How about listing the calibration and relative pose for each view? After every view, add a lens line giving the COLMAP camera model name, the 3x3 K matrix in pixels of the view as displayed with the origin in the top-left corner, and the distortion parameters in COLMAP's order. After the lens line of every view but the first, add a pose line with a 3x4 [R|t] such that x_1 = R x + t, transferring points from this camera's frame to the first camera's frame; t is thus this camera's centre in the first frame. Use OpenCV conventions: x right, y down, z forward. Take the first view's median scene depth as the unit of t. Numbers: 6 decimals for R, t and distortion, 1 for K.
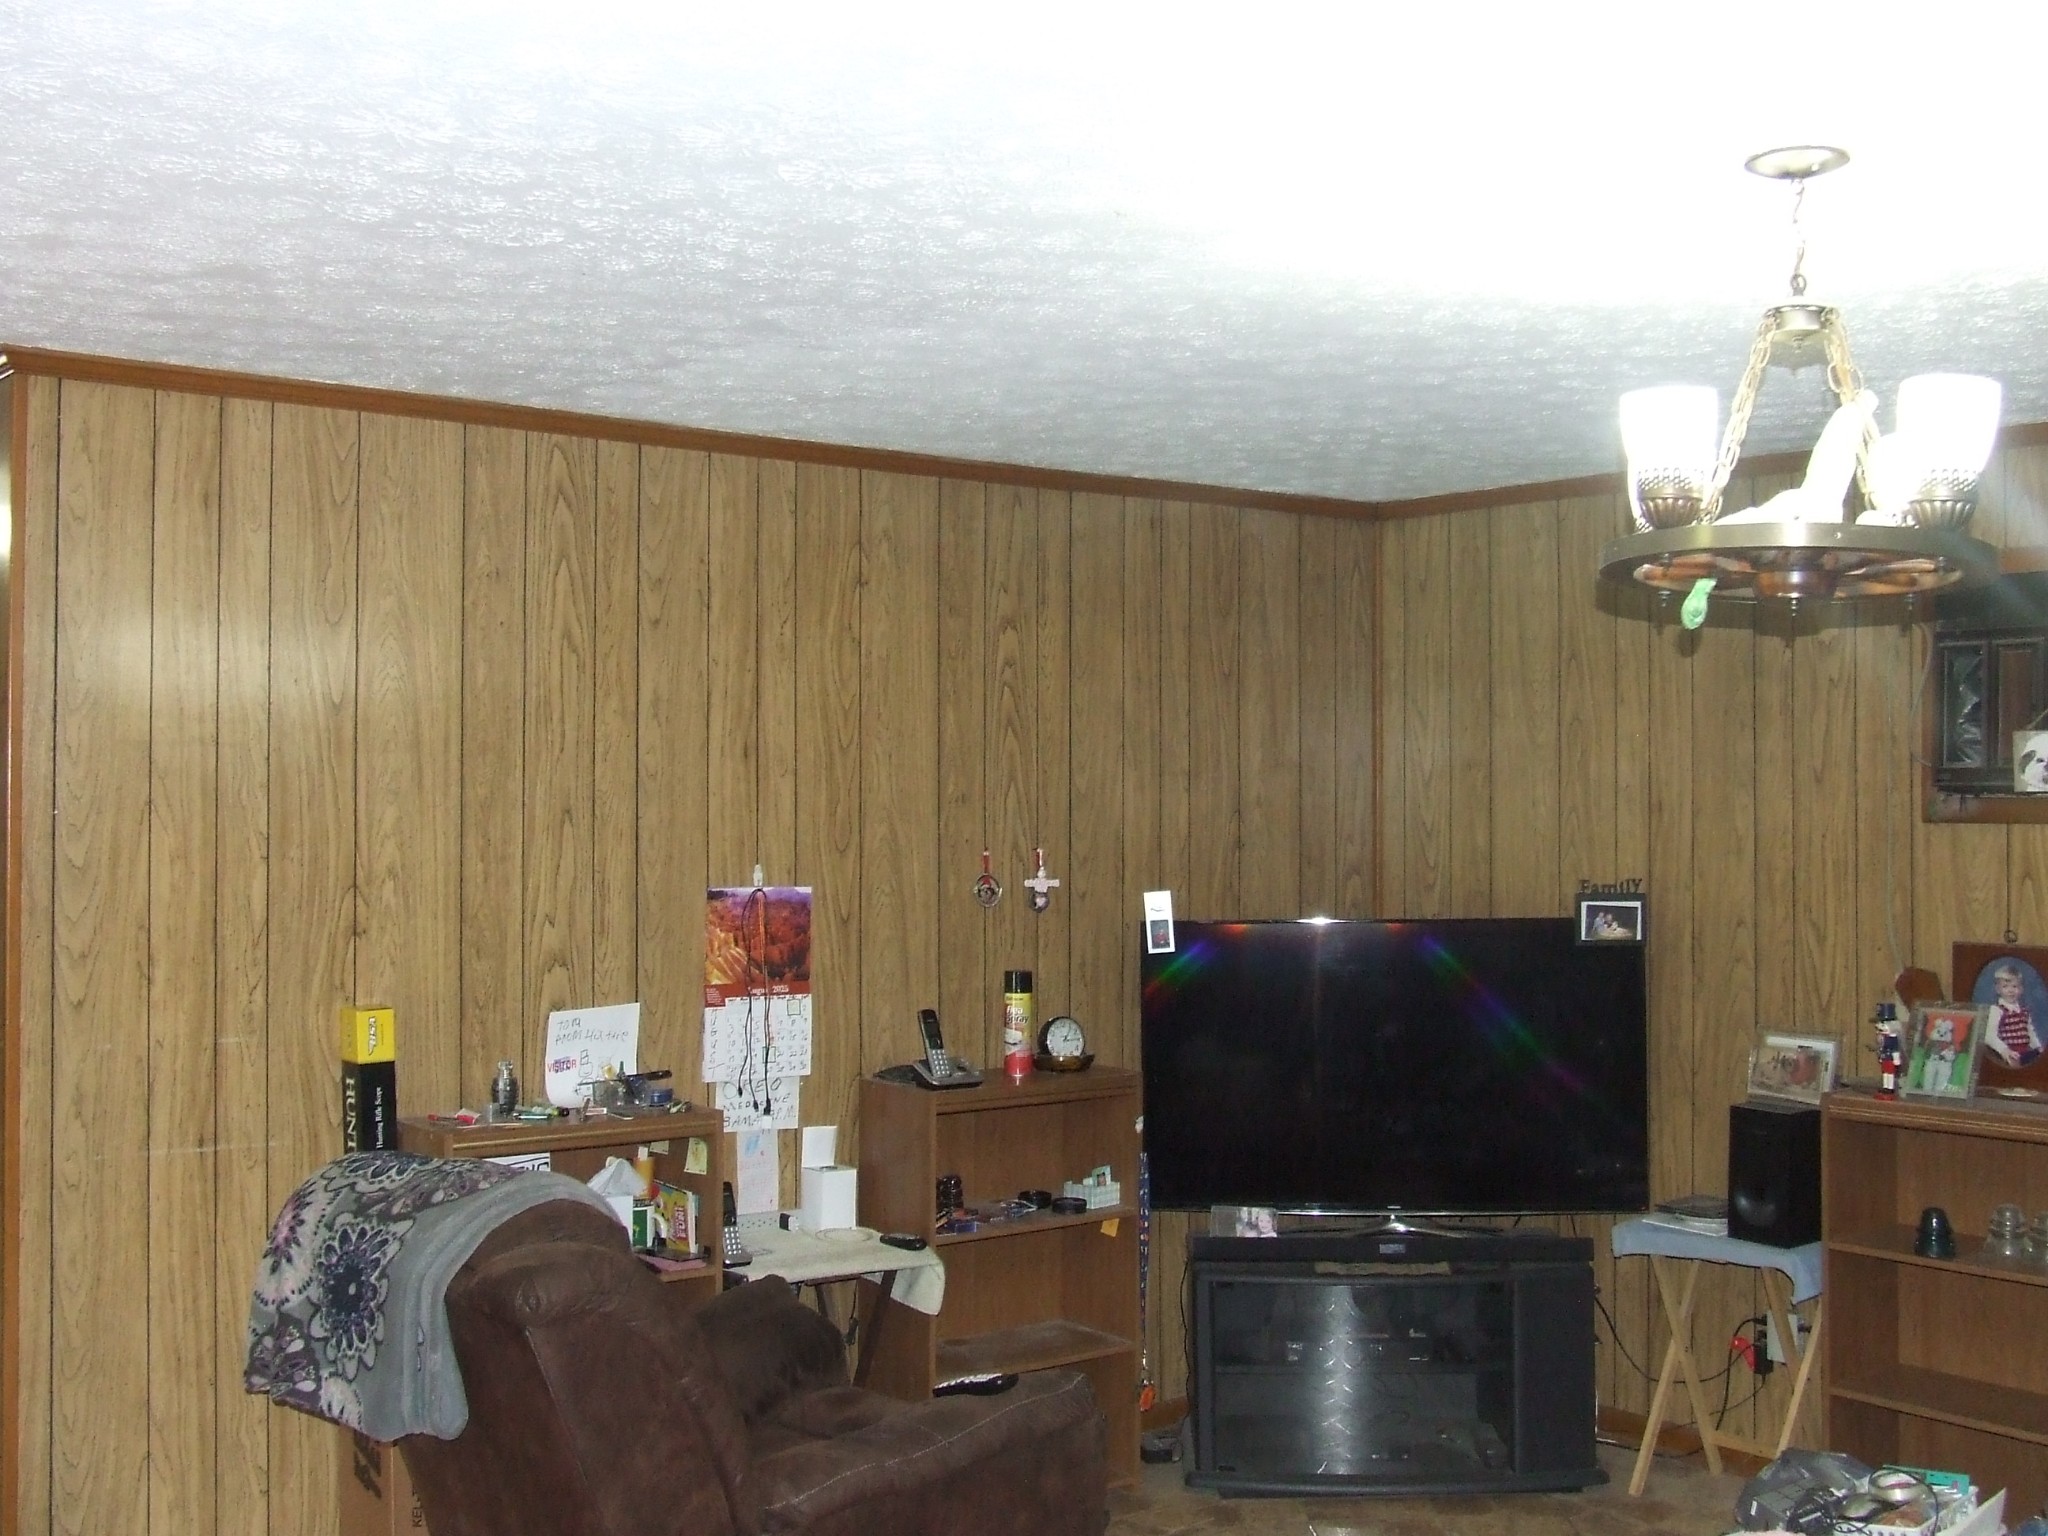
lens RADIAL K [[2258.2, 0, 1020.8], [0, 2258.2, 763.3], [0, 0, 1]] dist [-0.056466, 0.000000]
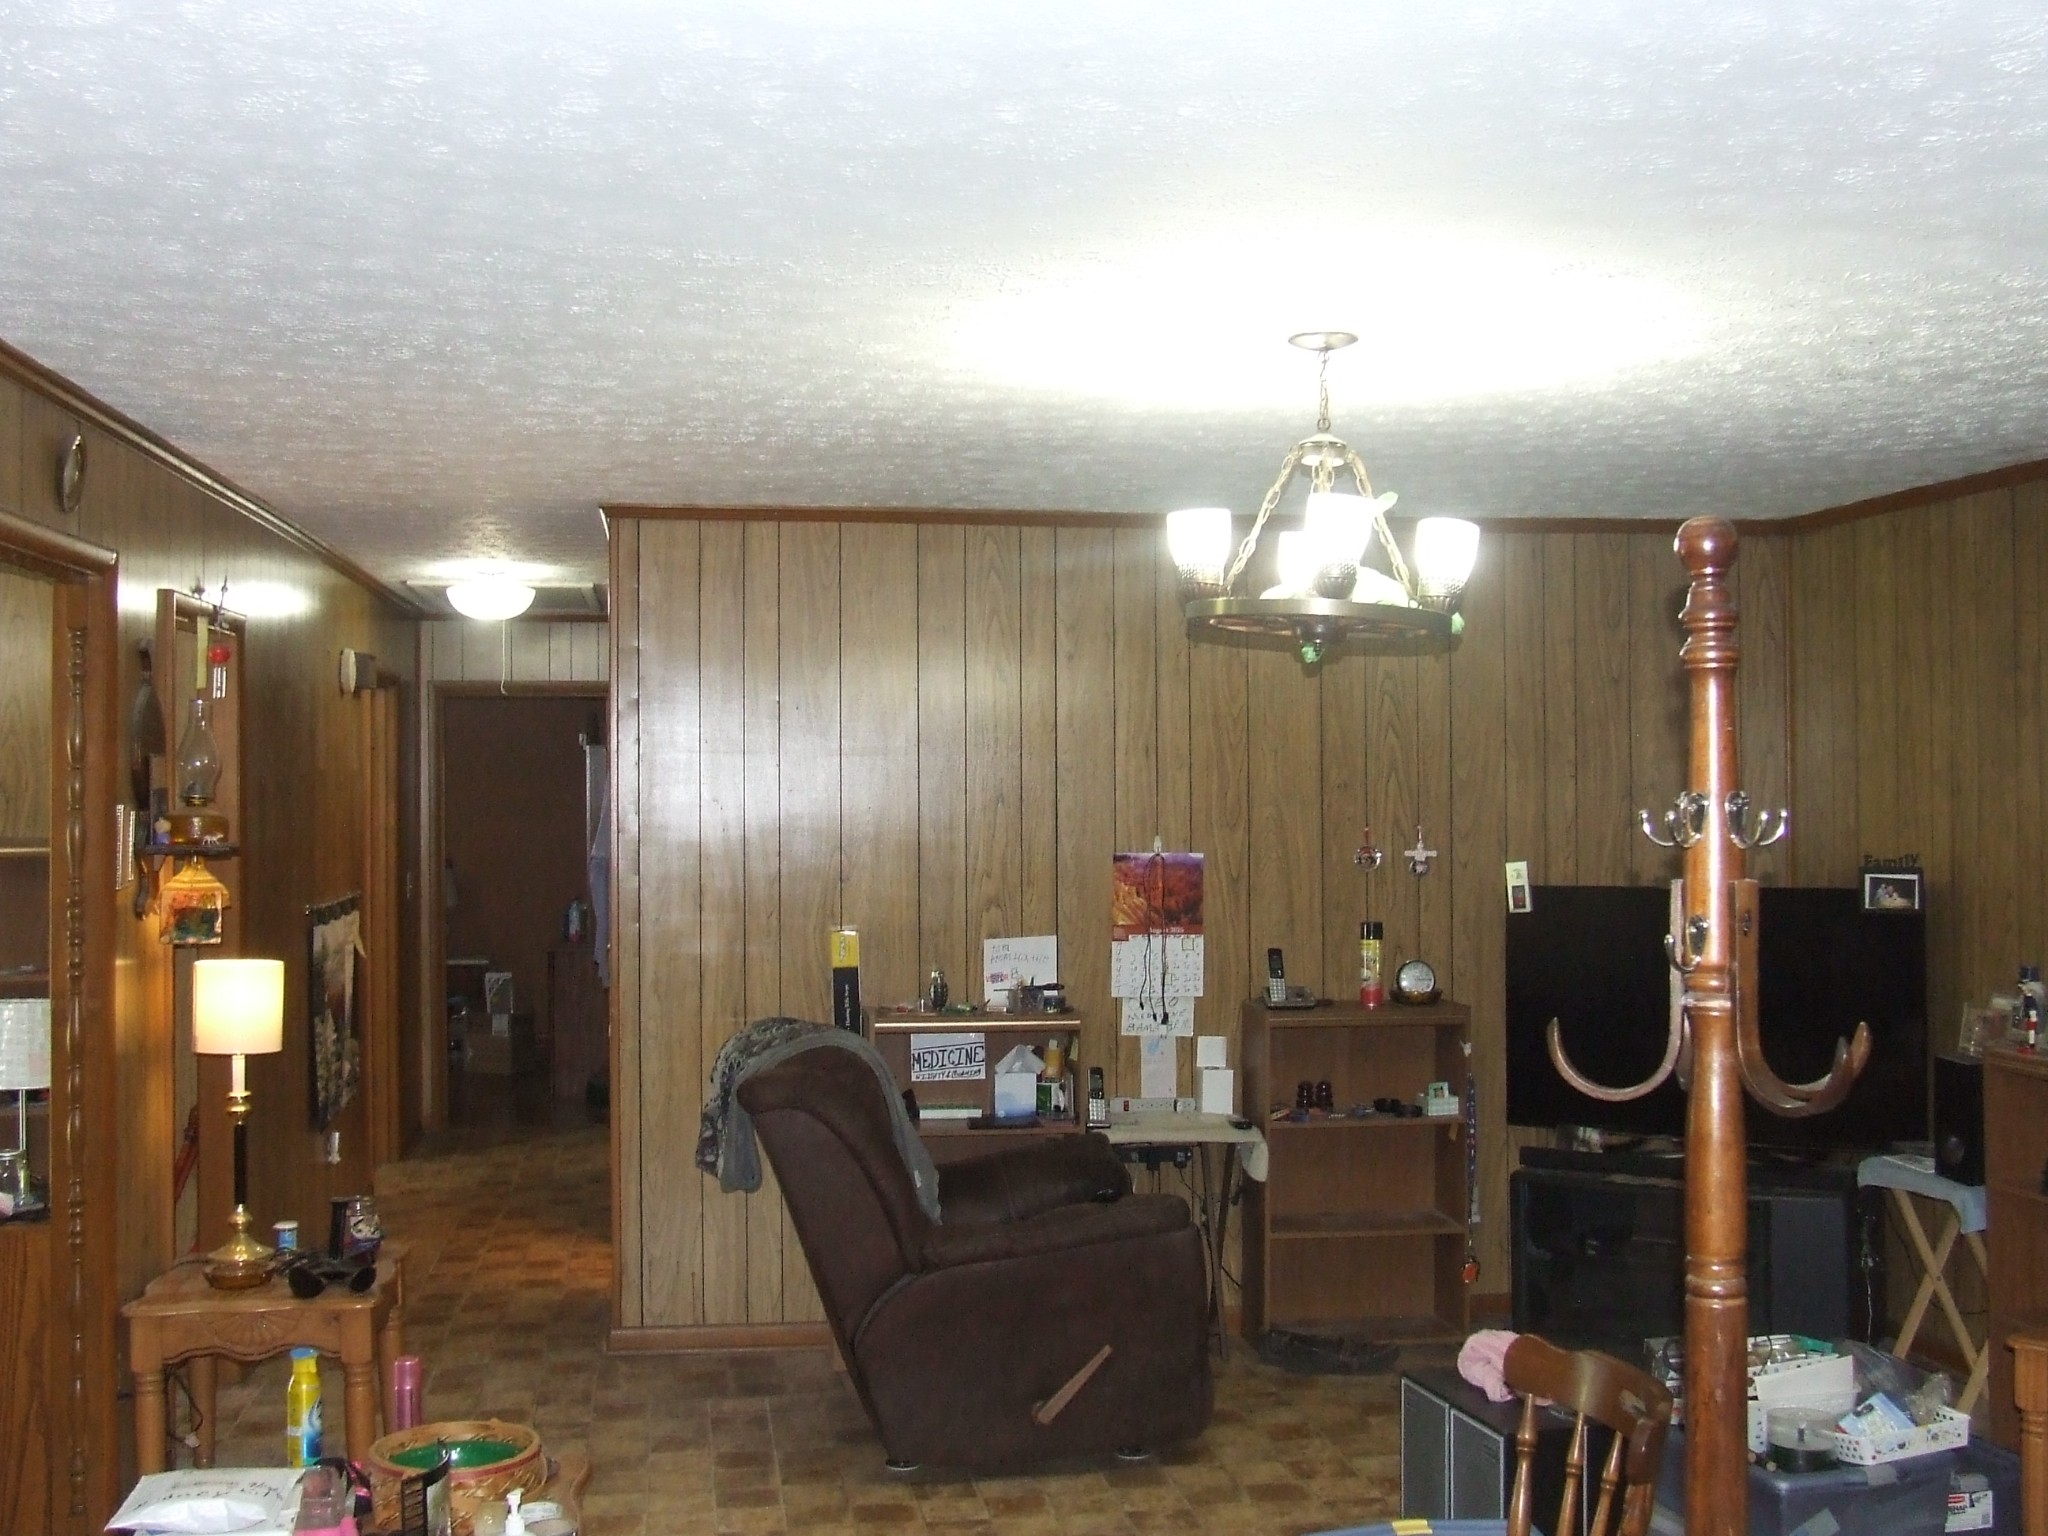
lens RADIAL K [[2258.2, 0, 1024.8], [0, 2258.2, 773.1], [0, 0, 1]] dist [-0.056466, 0.000000]
pose [[0.866336, -0.007931, -0.499399, 0.476417], [0.012393, 0.999907, 0.005619, -0.000420], [0.499308, -0.011057, 0.866354, -0.188619]]
